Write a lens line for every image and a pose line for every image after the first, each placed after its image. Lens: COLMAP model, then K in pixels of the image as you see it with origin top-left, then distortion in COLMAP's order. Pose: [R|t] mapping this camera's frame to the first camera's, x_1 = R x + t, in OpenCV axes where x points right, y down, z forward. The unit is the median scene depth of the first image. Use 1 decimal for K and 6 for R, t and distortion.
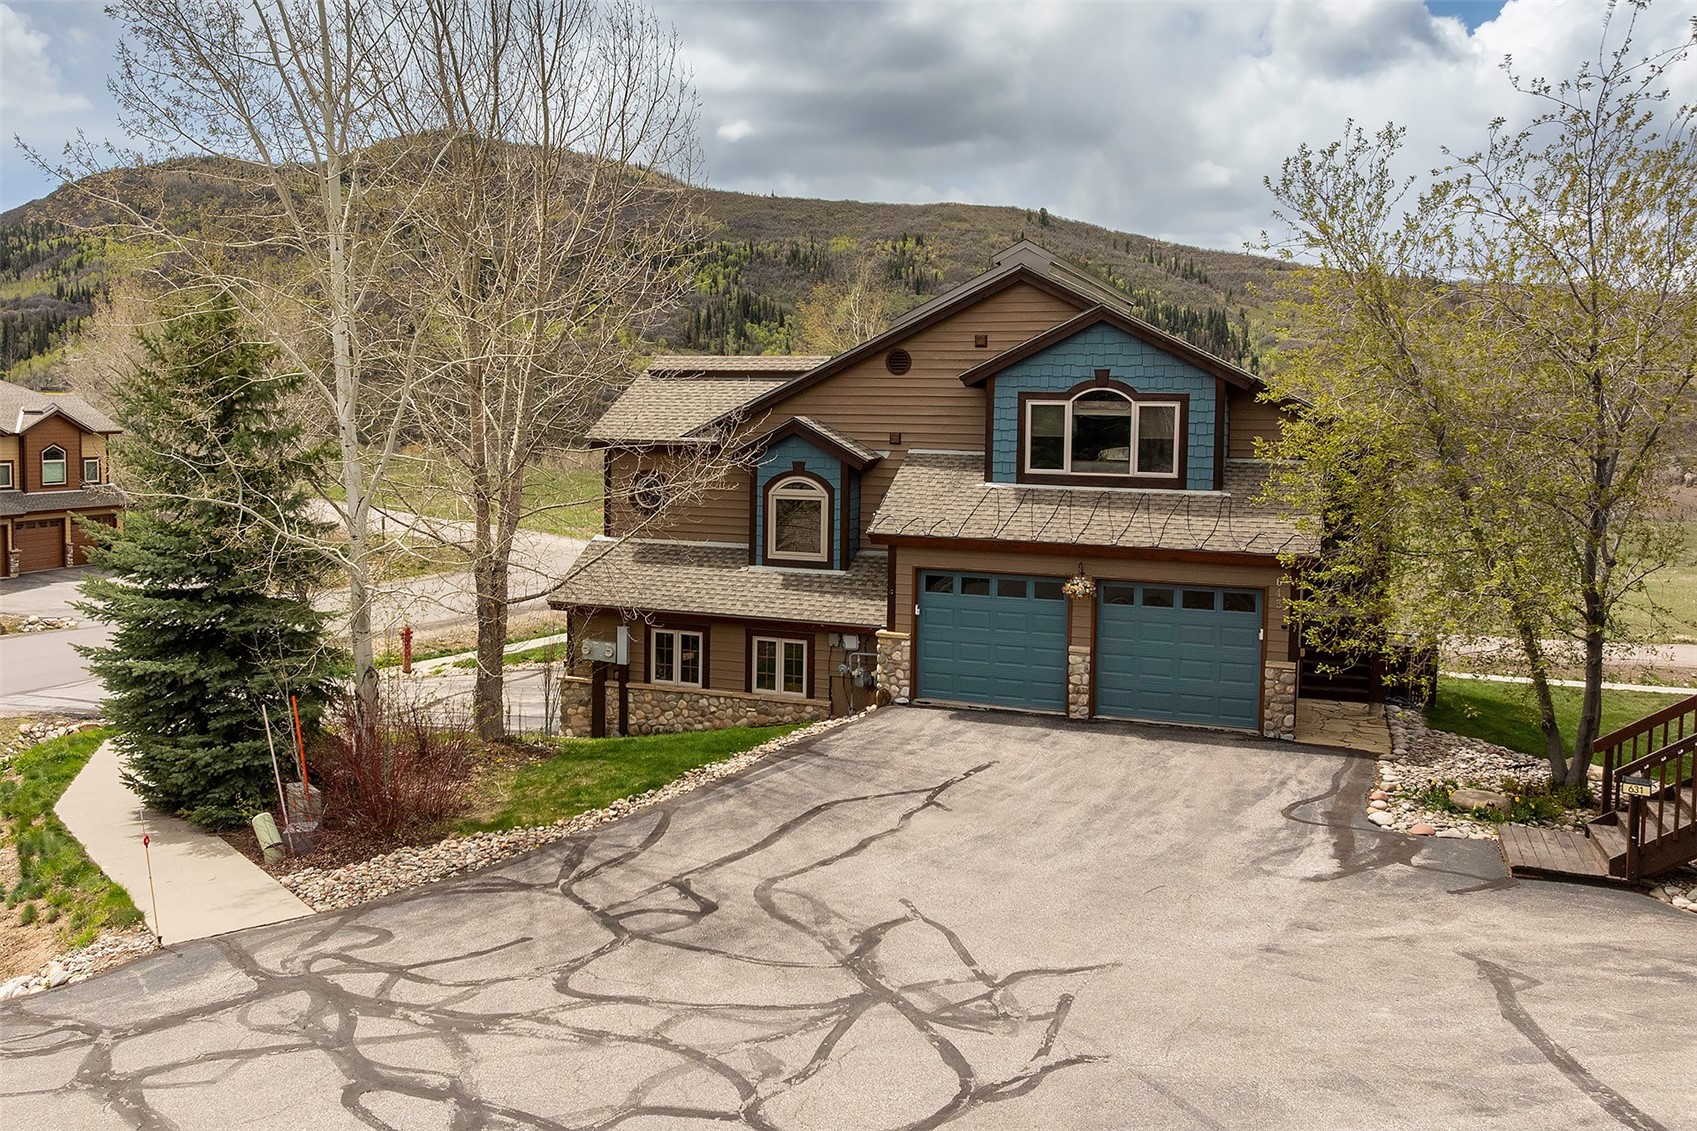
lens RADIAL K [[1438.4, 0, 805.8], [0, 1438.4, 608.0], [0, 0, 1]] dist [-0.027366, -0.004074]
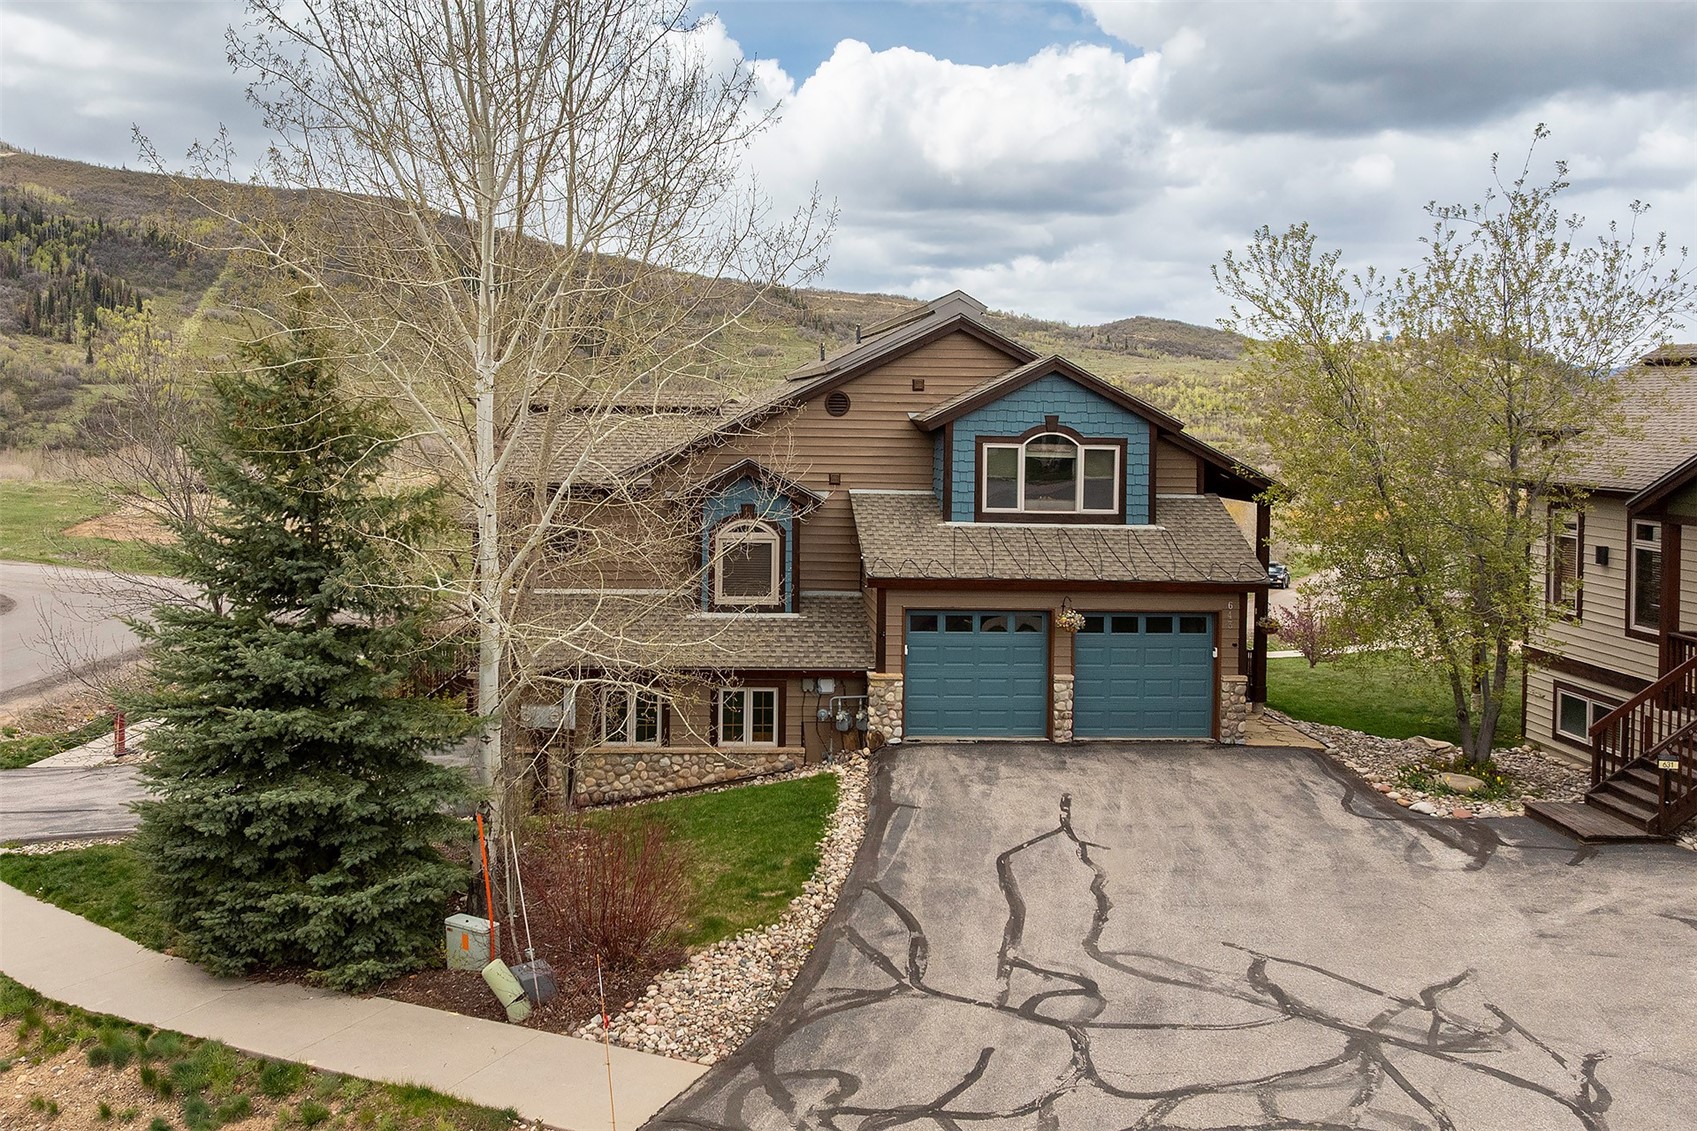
lens RADIAL K [[1438.4, 0, 865.1], [0, 1438.4, 503.0], [0, 0, 1]] dist [-0.027366, -0.004074]
pose [[0.897543, -0.024809, 0.440229, -0.395940], [0.054810, 0.996950, -0.055565, -0.047648], [-0.437508, 0.074001, 0.896164, 0.094582]]
